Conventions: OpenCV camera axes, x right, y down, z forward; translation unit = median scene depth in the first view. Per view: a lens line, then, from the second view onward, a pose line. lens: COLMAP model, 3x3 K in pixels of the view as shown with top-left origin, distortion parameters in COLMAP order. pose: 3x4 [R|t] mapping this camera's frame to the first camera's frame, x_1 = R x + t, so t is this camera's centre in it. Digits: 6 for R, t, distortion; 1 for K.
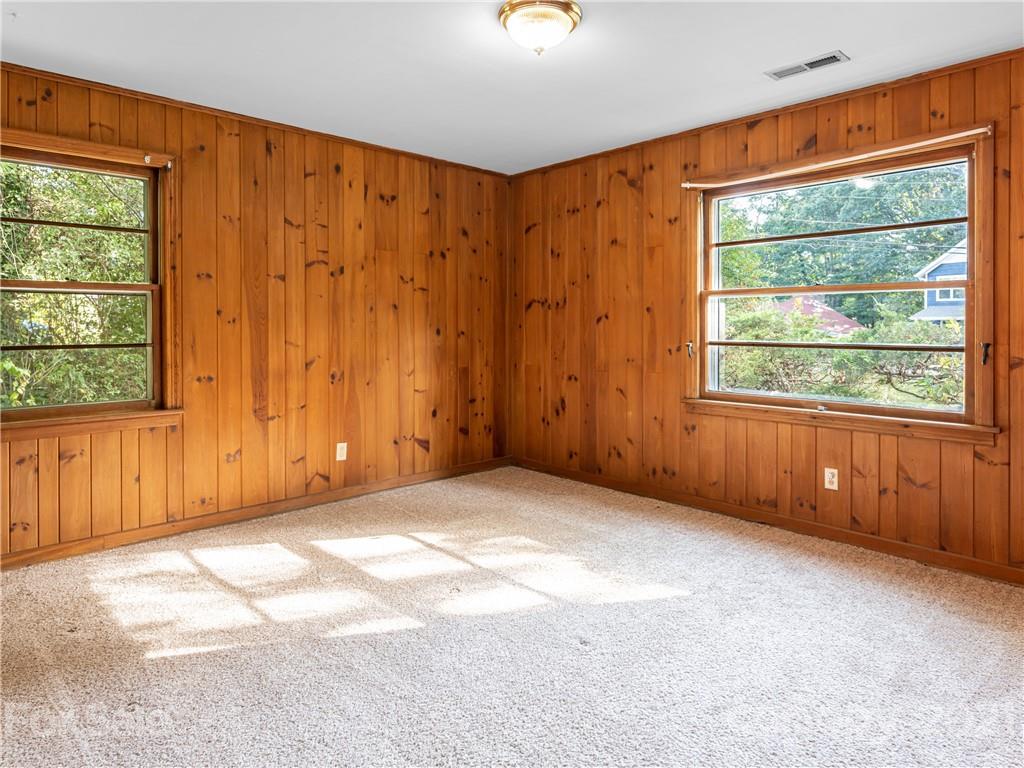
lens RADIAL K [[624.0, 0, 512.0], [0, 624.0, 384.0], [0, 0, 1]] dist [-0.001620, -0.000538]
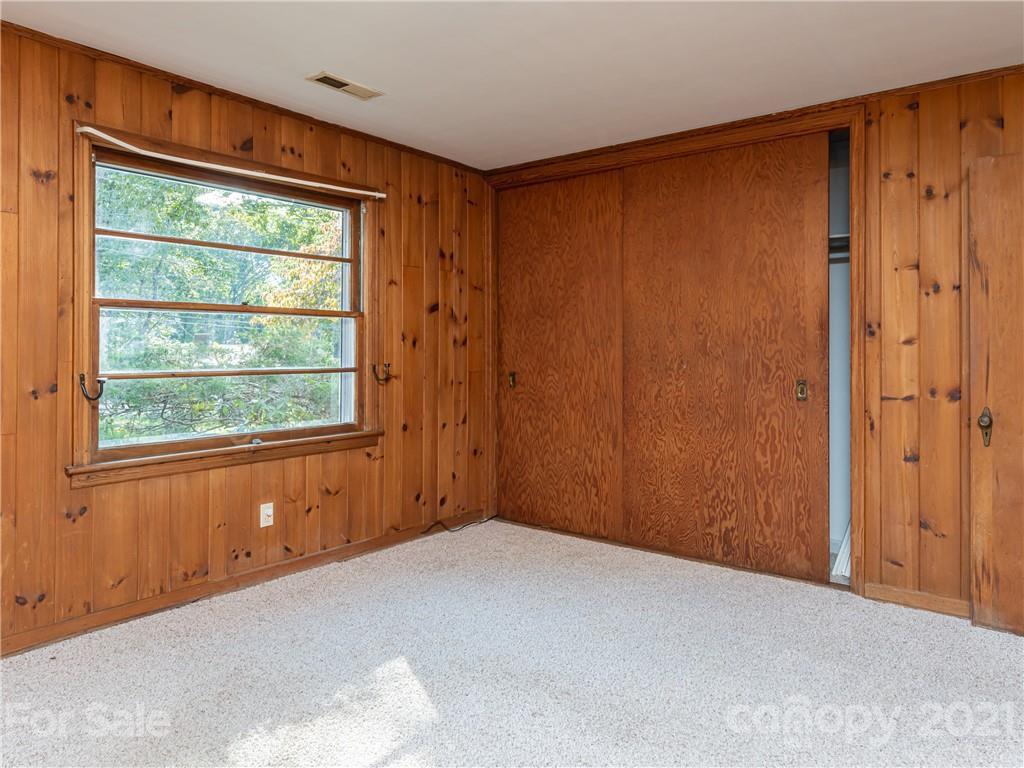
lens RADIAL K [[706.9, 0, 512.0], [0, 706.9, 384.0], [0, 0, 1]] dist [0.001304, -0.000720]
pose [[-0.148888, -0.050828, 0.987547, -0.576554], [0.092254, 0.993609, 0.065048, -0.076919], [-0.984541, 0.100790, -0.143247, 0.790163]]
